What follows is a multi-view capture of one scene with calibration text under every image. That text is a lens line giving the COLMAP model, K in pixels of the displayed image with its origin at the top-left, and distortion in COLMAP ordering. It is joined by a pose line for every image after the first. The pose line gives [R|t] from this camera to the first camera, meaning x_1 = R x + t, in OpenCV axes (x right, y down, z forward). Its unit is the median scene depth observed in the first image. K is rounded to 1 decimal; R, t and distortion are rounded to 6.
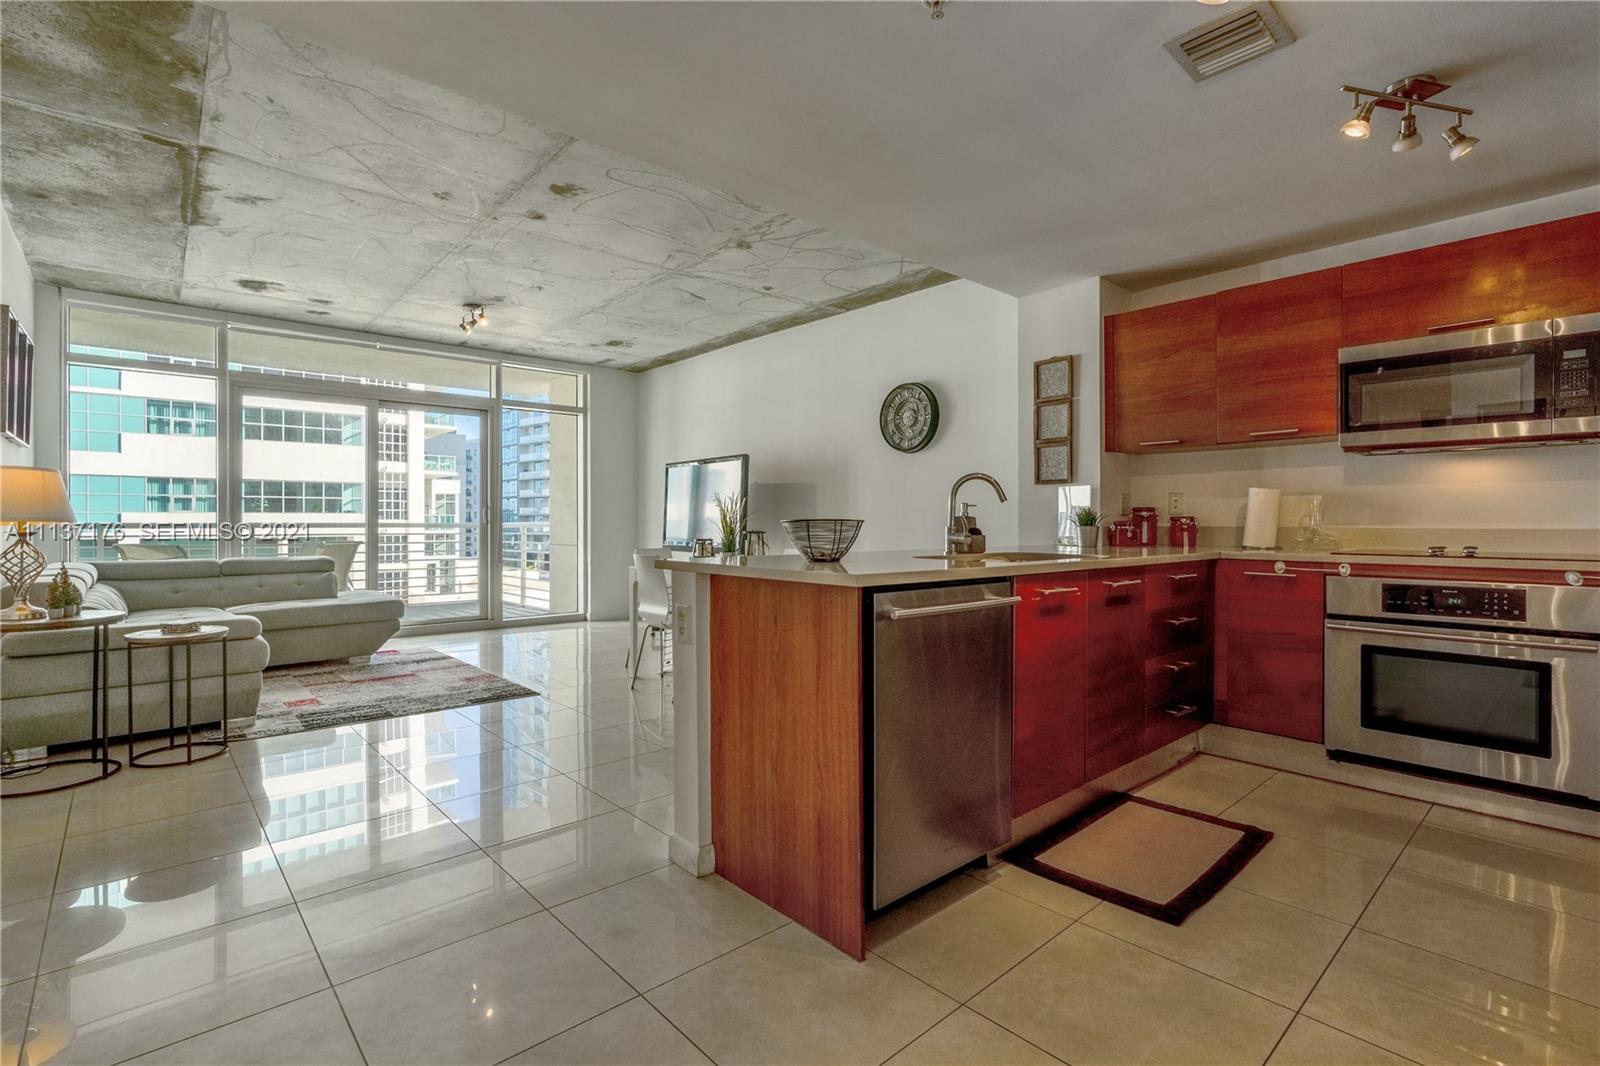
lens RADIAL K [[728.6, 0, 787.5], [0, 728.6, 523.7], [0, 0, 1]] dist [-0.010938, 0.004921]
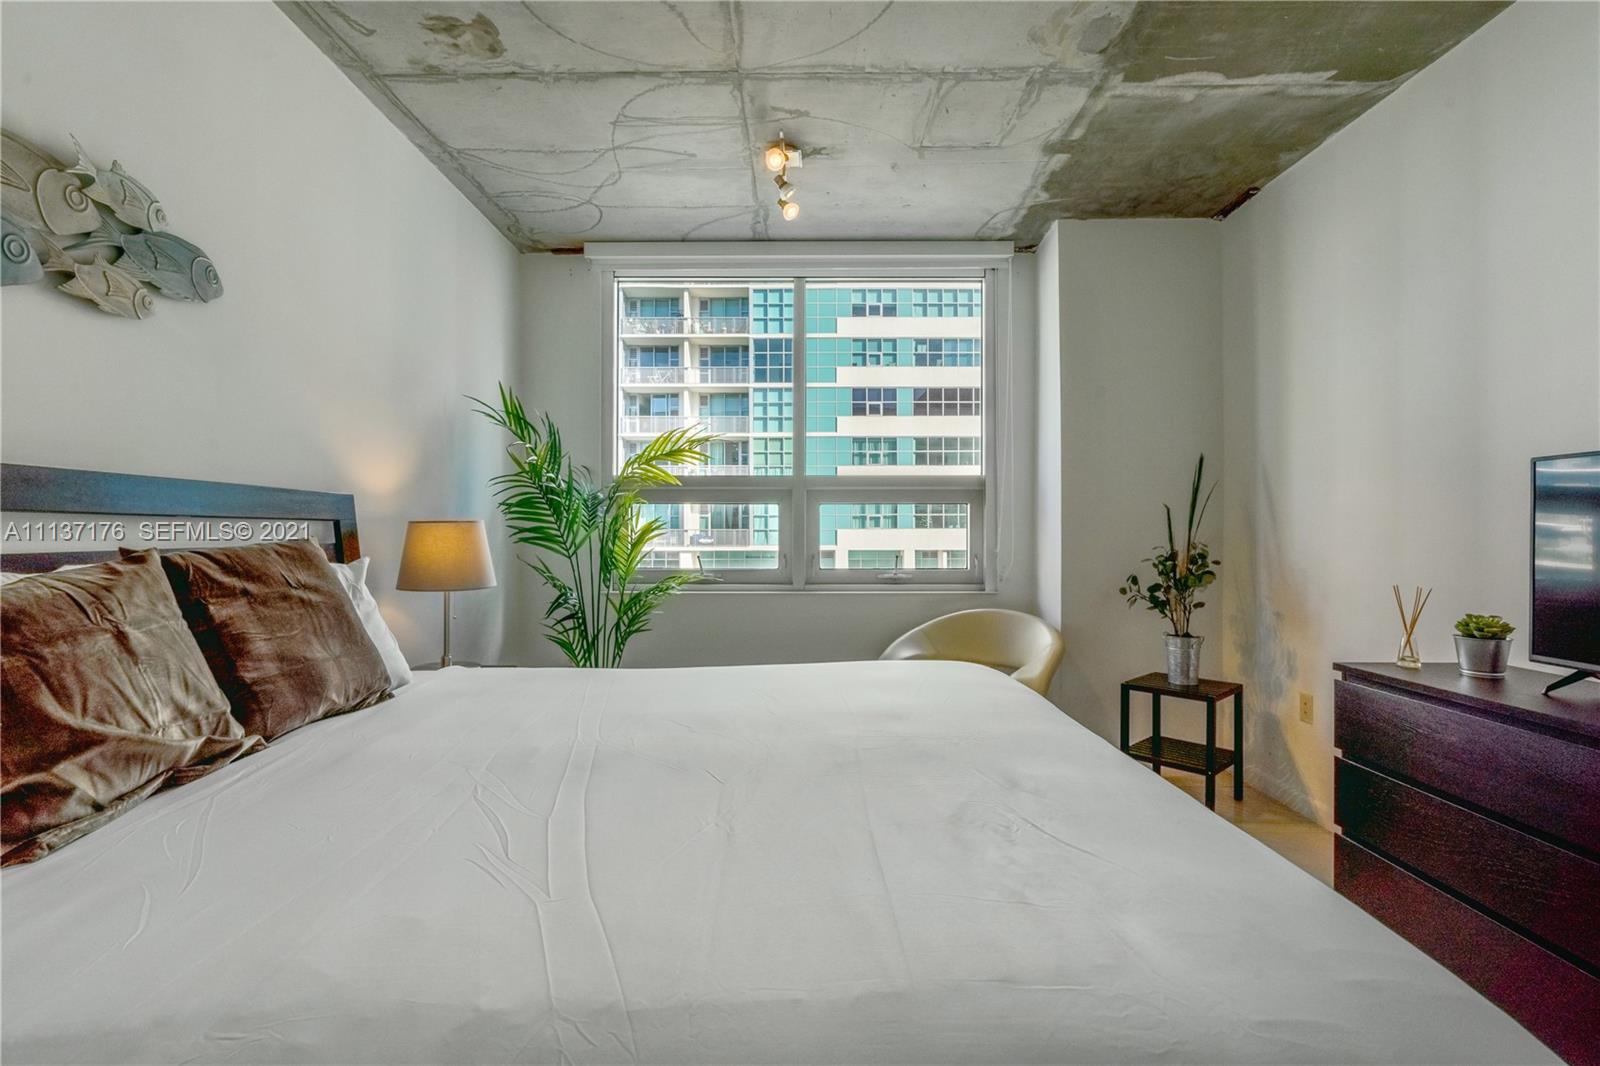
lens RADIAL K [[728.6, 0, 793.1], [0, 728.6, 535.1], [0, 0, 1]] dist [-0.010938, 0.004921]
pose [[0.728703, 0.002151, -0.684827, -1.404661], [-0.005049, 0.999985, -0.002231, -0.030917], [0.684812, 0.005084, 0.728702, 0.370107]]
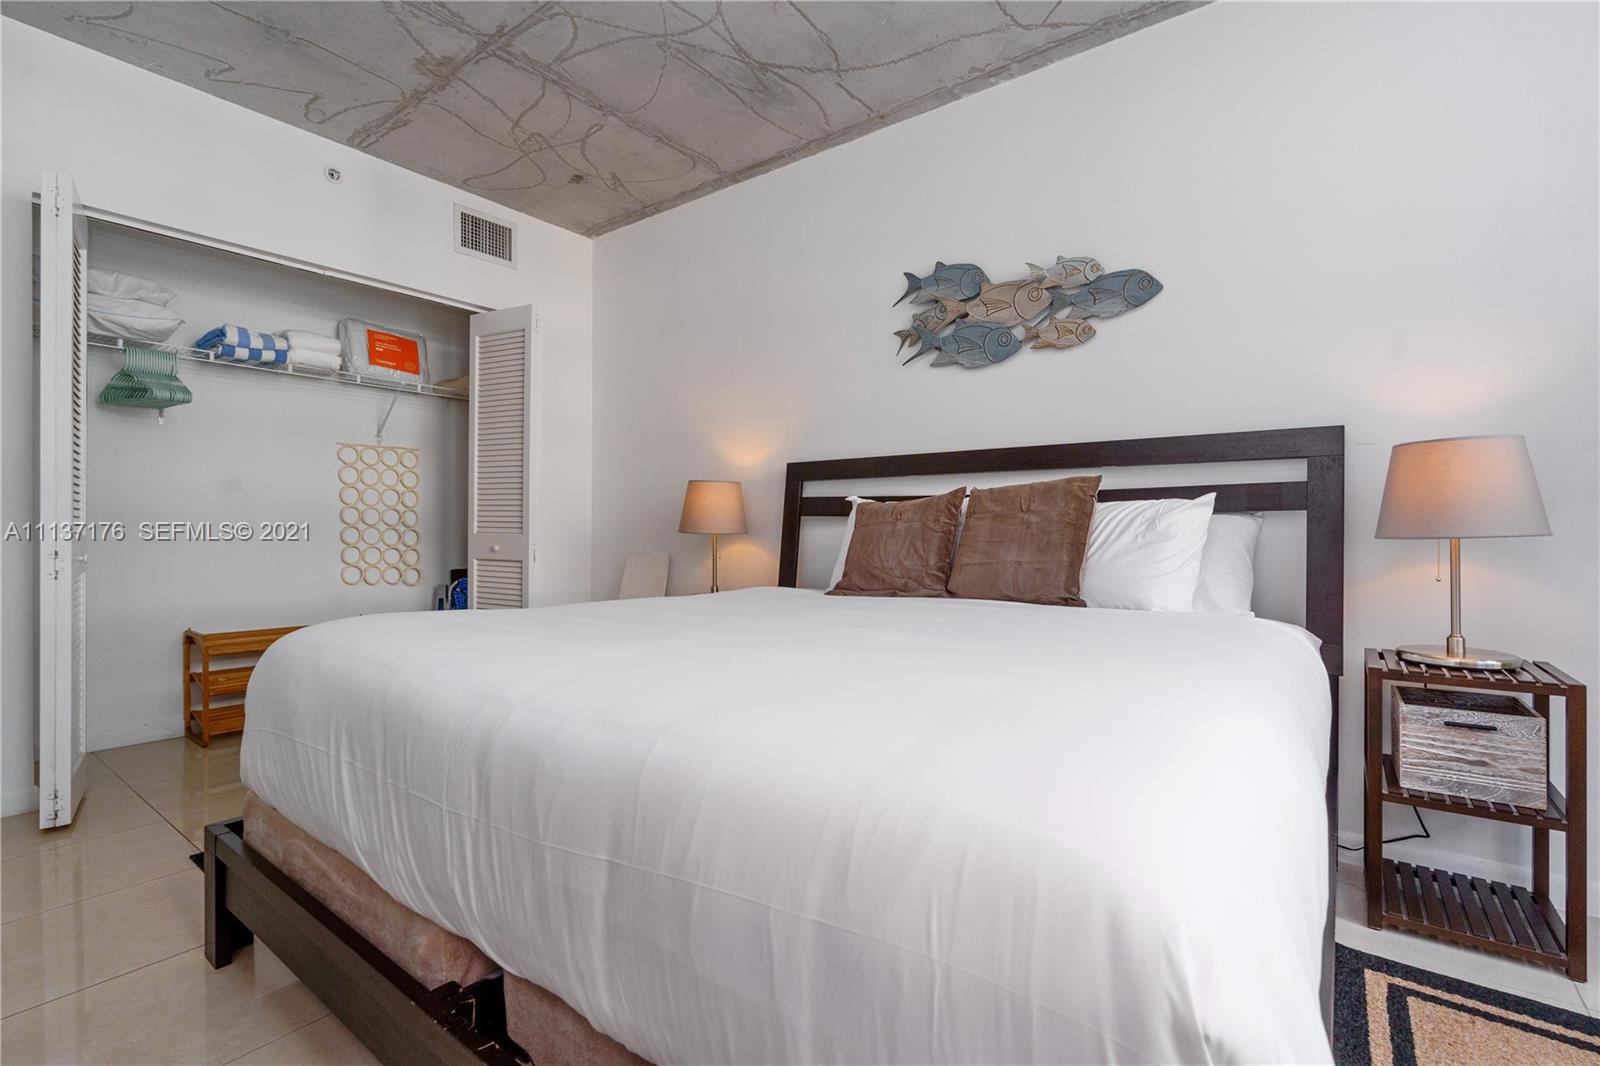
lens RADIAL K [[728.6, 0, 821.1], [0, 728.6, 529.5], [0, 0, 1]] dist [-0.010938, 0.004921]
pose [[-0.978996, 0.003860, -0.203845, -1.652942], [0.001515, 0.999931, 0.011659, 0.016189], [0.203876, 0.011105, -0.978934, 1.188044]]
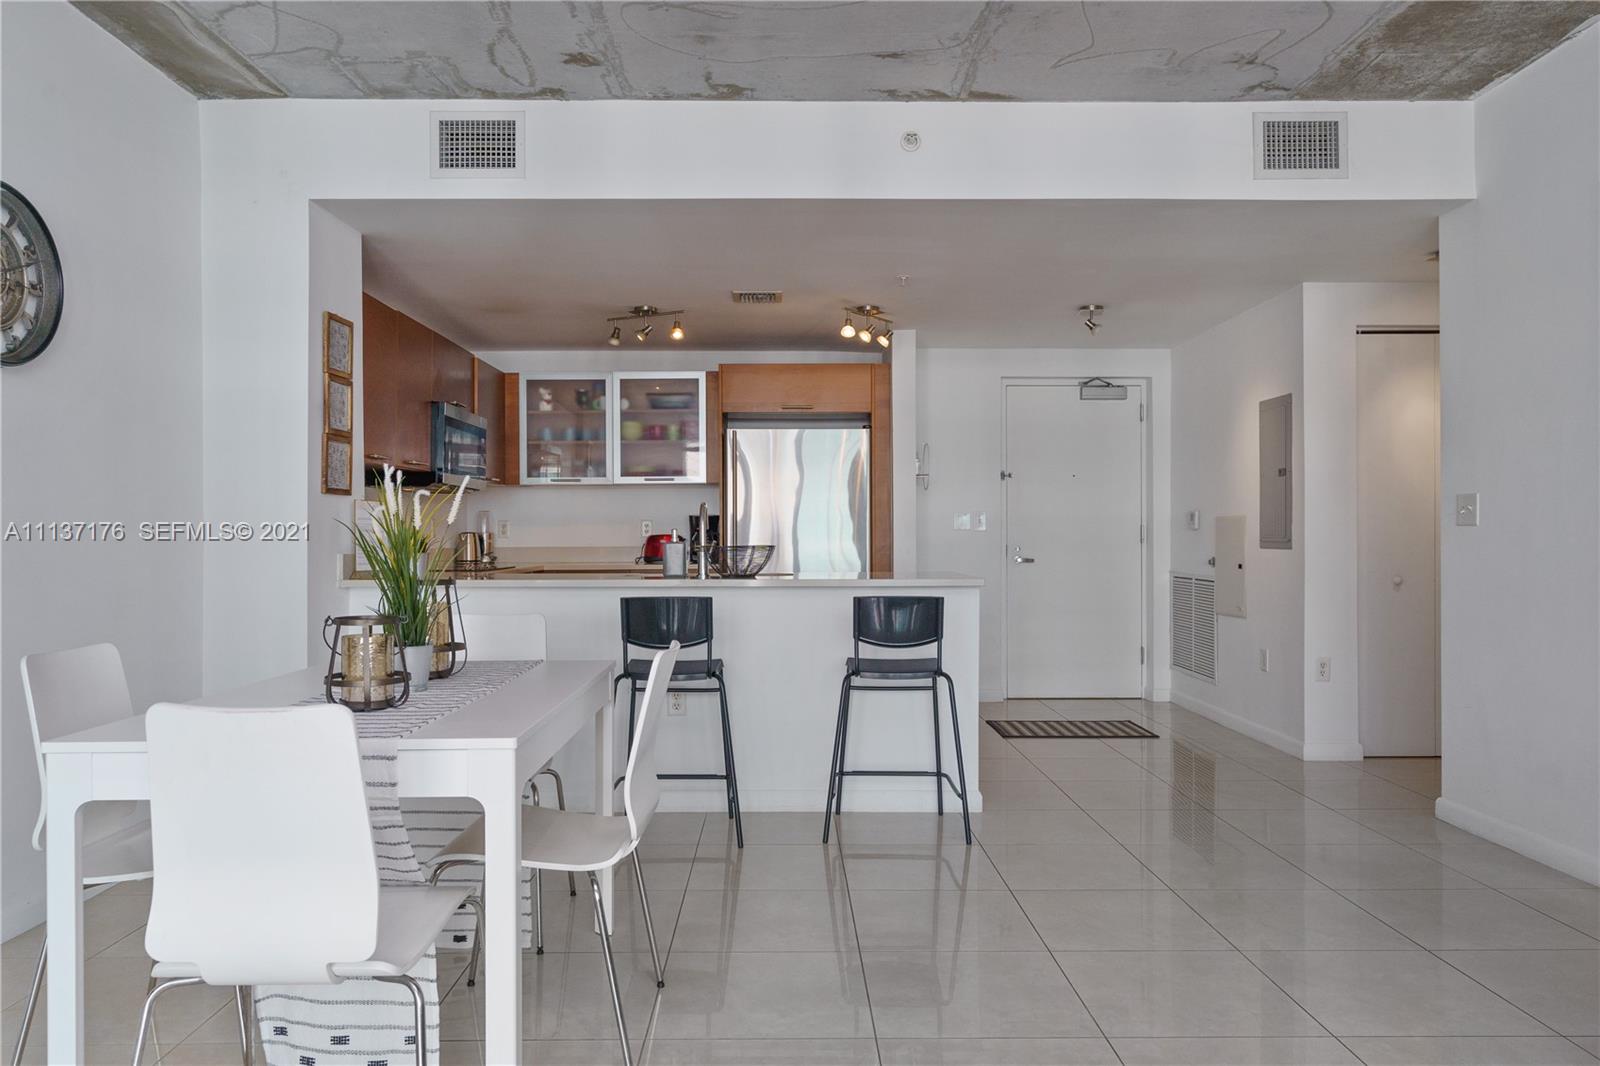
lens RADIAL K [[1102.3, 0, 794.3], [0, 1102.3, 532.1], [0, 0, 1]] dist [-0.001807, 0.005839]
pose [[-0.754388, 0.003791, 0.656418, -0.803018], [0.003907, 0.999992, -0.001286, -0.018709], [-0.656417, 0.001595, -0.754397, 1.822796]]
